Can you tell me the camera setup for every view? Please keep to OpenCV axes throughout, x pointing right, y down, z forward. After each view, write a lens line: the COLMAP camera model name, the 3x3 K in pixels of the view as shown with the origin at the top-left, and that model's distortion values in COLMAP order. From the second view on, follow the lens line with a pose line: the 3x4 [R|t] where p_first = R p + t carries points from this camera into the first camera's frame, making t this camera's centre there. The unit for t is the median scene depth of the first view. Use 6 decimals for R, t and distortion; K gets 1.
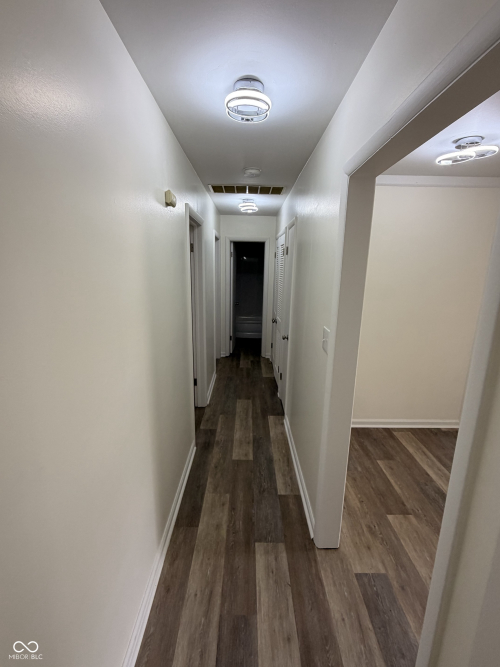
lens RADIAL K [[303.8, 0, 250.5], [0, 303.8, 332.4], [0, 0, 1]] dist [-0.002064, 0.000116]
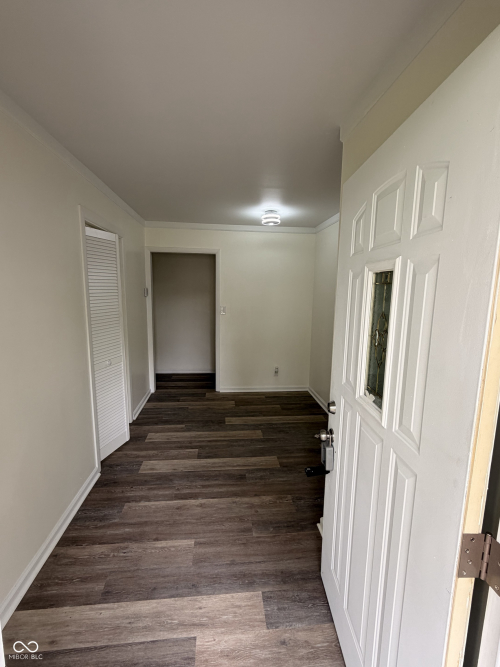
lens RADIAL K [[303.8, 0, 247.9], [0, 303.8, 334.4], [0, 0, 1]] dist [-0.002064, 0.000116]
pose [[0.094514, 0.135951, -0.986197, 1.889233], [-0.225413, 0.967825, 0.111816, -0.065553], [0.969668, 0.211734, 0.122119, 0.582305]]
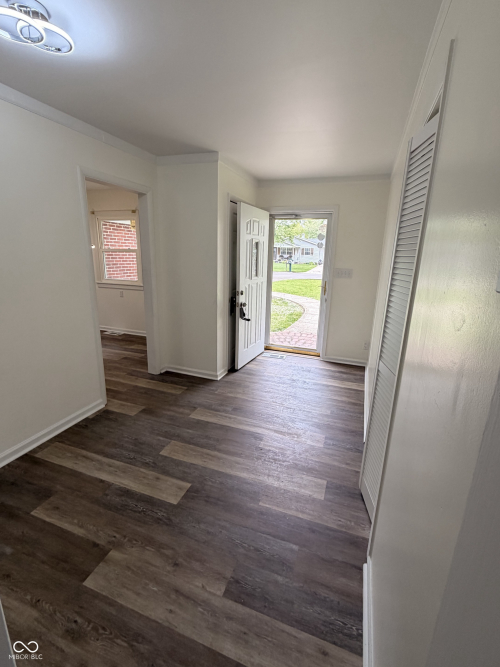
lens RADIAL K [[303.8, 0, 248.8], [0, 303.8, 330.8], [0, 0, 1]] dist [-0.002064, 0.000116]
pose [[0.352214, -0.241447, 0.904239, 0.085889], [0.186227, 0.964911, 0.185109, 0.008612], [-0.917205, 0.103196, 0.384820, 0.276174]]
